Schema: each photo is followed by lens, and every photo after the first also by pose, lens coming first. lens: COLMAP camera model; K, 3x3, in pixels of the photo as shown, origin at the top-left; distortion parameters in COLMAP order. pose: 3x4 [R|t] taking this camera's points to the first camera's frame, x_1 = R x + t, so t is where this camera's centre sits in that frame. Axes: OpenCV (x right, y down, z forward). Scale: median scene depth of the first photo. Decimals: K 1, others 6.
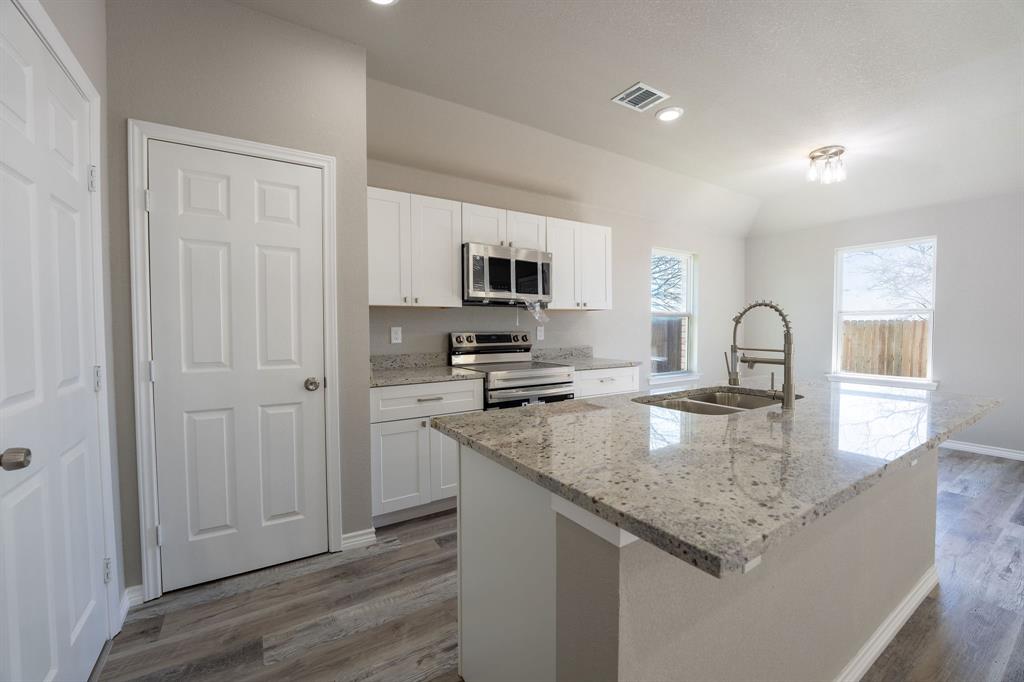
lens RADIAL K [[410.8, 0, 515.4], [0, 410.8, 342.1], [0, 0, 1]] dist [-0.036100, 0.005119]
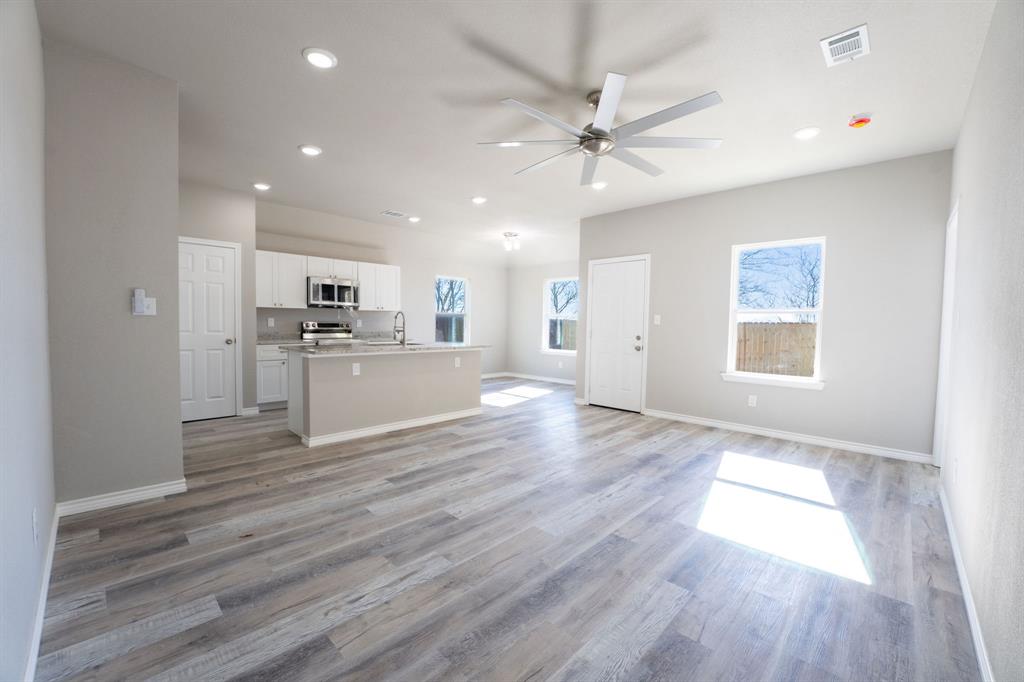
lens RADIAL K [[410.8, 0, 515.4], [0, 410.8, 342.1], [0, 0, 1]] dist [-0.036100, 0.005119]
pose [[0.970548, 0.009272, 0.240728, 0.372860], [-0.011046, 0.999921, 0.006018, 0.053921], [-0.240653, -0.008500, 0.970574, -1.148742]]
